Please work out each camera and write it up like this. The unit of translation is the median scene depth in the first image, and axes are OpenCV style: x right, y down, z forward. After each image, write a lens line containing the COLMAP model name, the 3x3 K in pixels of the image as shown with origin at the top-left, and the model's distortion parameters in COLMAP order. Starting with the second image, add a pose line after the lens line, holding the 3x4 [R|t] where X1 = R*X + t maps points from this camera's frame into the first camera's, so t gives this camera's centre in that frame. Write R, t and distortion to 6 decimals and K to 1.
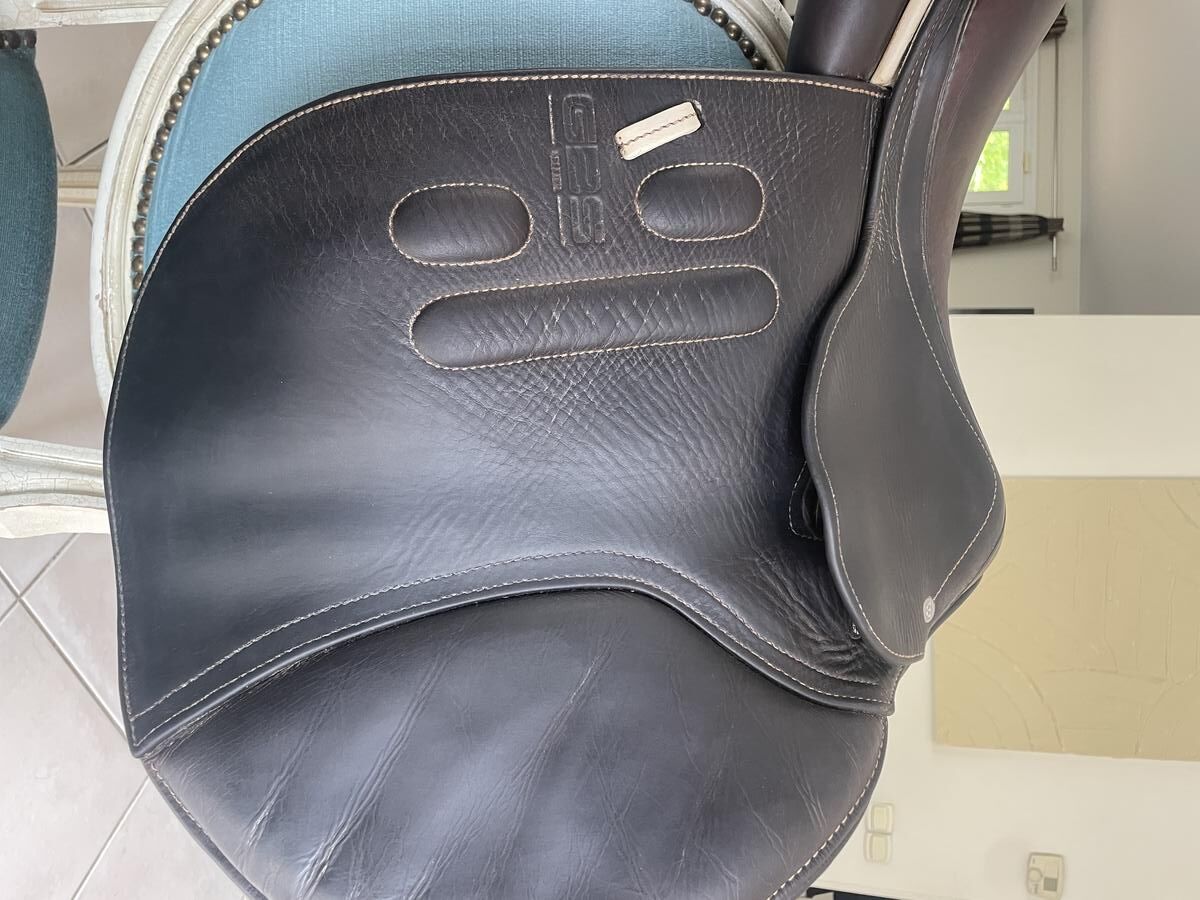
lens RADIAL K [[899.2, 0, 600.0], [0, 899.2, 450.0], [0, 0, 1]] dist [0.066545, -0.093894]
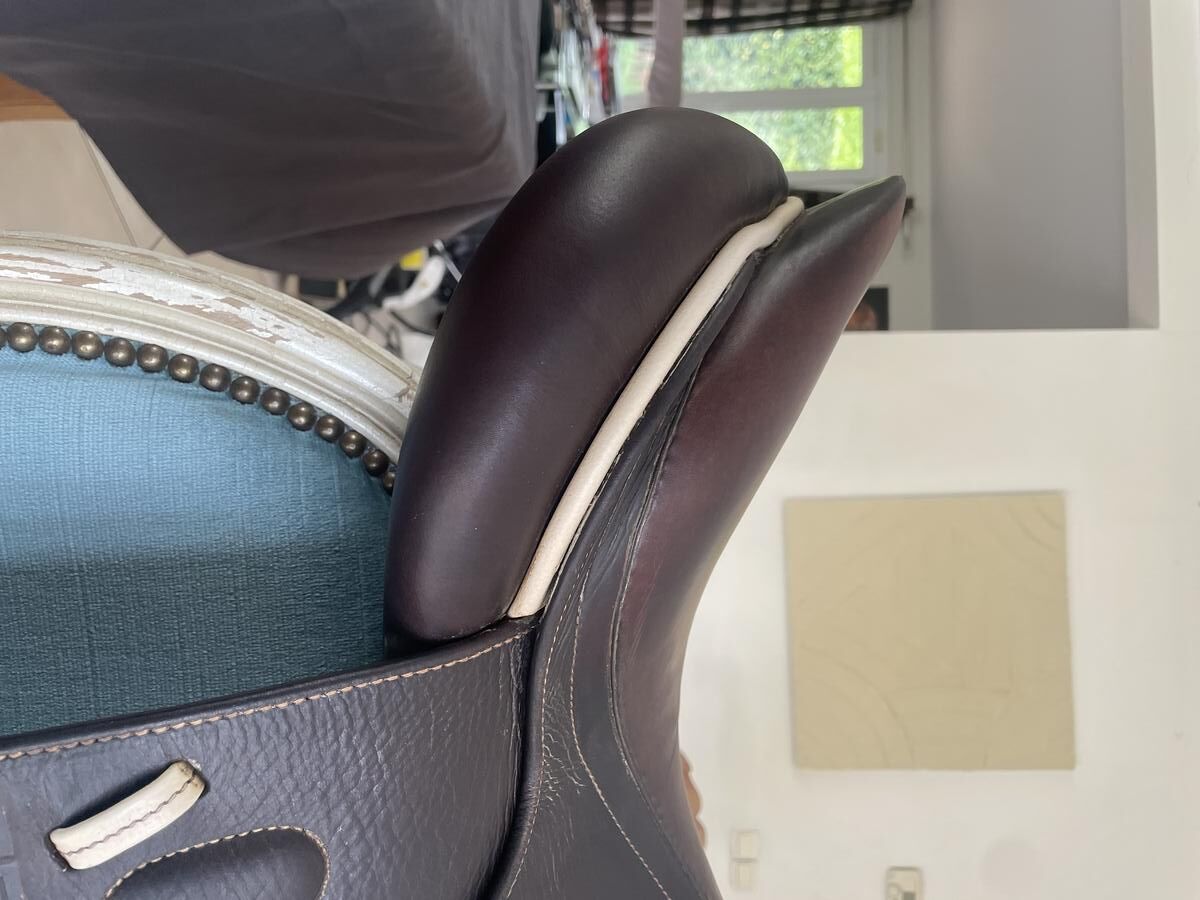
lens RADIAL K [[899.2, 0, 600.0], [0, 899.2, 450.0], [0, 0, 1]] dist [0.066545, -0.093894]
pose [[0.991150, -0.048289, 0.123654, 0.251602], [0.041506, 0.997519, 0.056861, -0.491839], [-0.126093, -0.051226, 0.990695, 0.287728]]
